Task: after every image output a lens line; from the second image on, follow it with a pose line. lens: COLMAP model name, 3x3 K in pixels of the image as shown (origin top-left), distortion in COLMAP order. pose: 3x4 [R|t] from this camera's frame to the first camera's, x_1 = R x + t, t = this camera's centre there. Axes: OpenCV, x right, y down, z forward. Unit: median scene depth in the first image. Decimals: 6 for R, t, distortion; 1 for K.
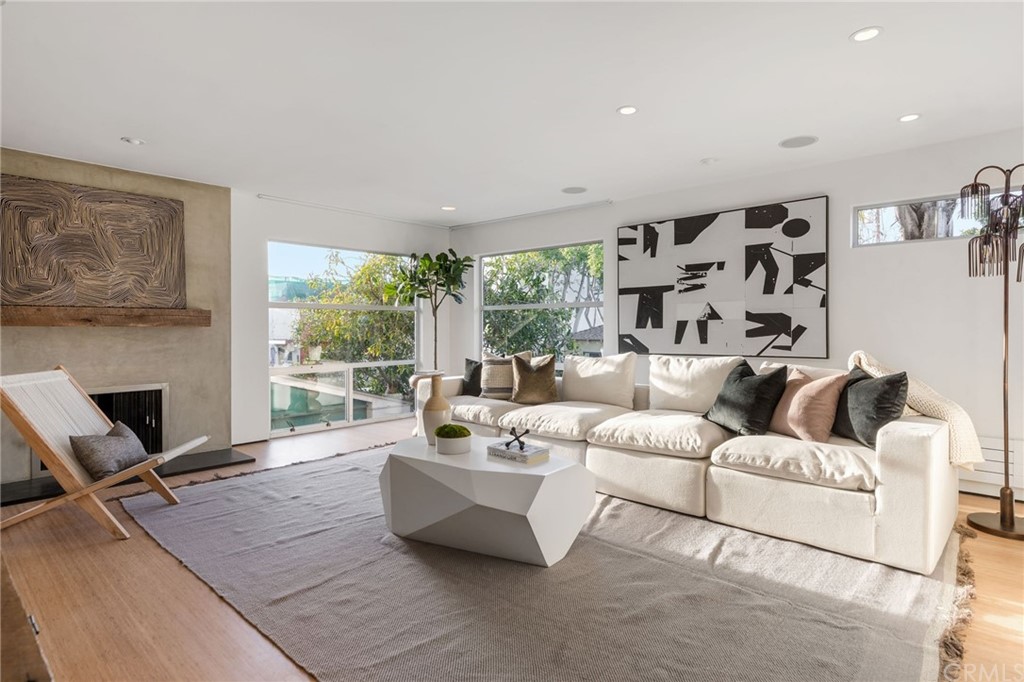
lens RADIAL K [[543.9, 0, 517.3], [0, 543.9, 331.7], [0, 0, 1]] dist [0.004325, 0.000400]
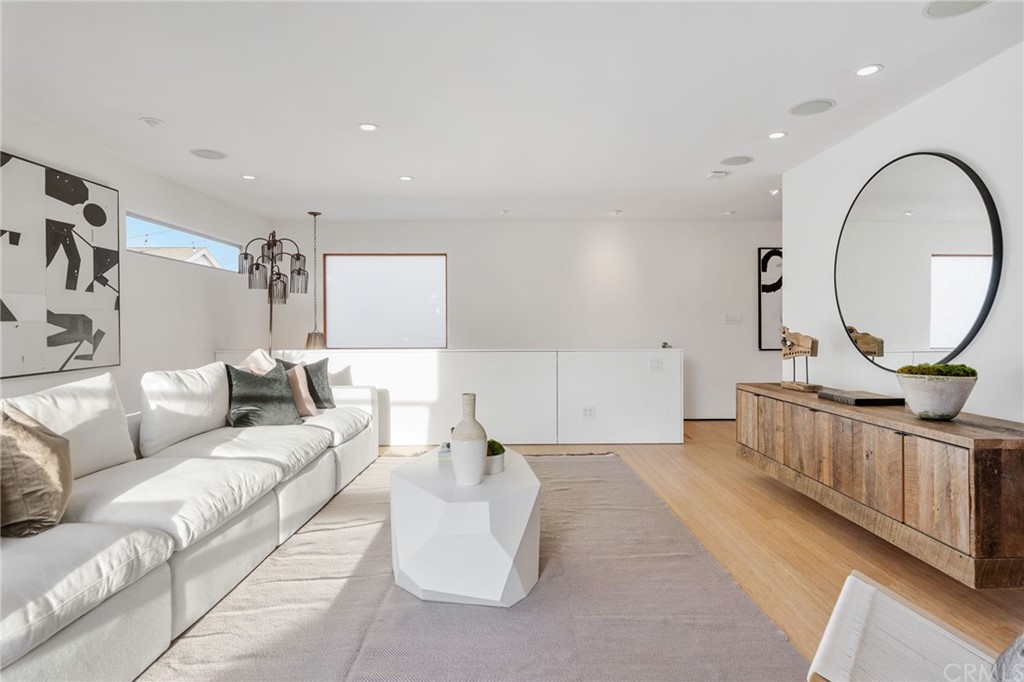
lens RADIAL K [[543.9, 0, 517.3], [0, 543.9, 331.7], [0, 0, 1]] dist [0.004325, 0.000400]
pose [[-0.682129, -0.001503, 0.731231, -0.545541], [0.013502, 0.999802, 0.014650, -0.011889], [-0.731107, 0.019867, -0.681973, 1.073189]]
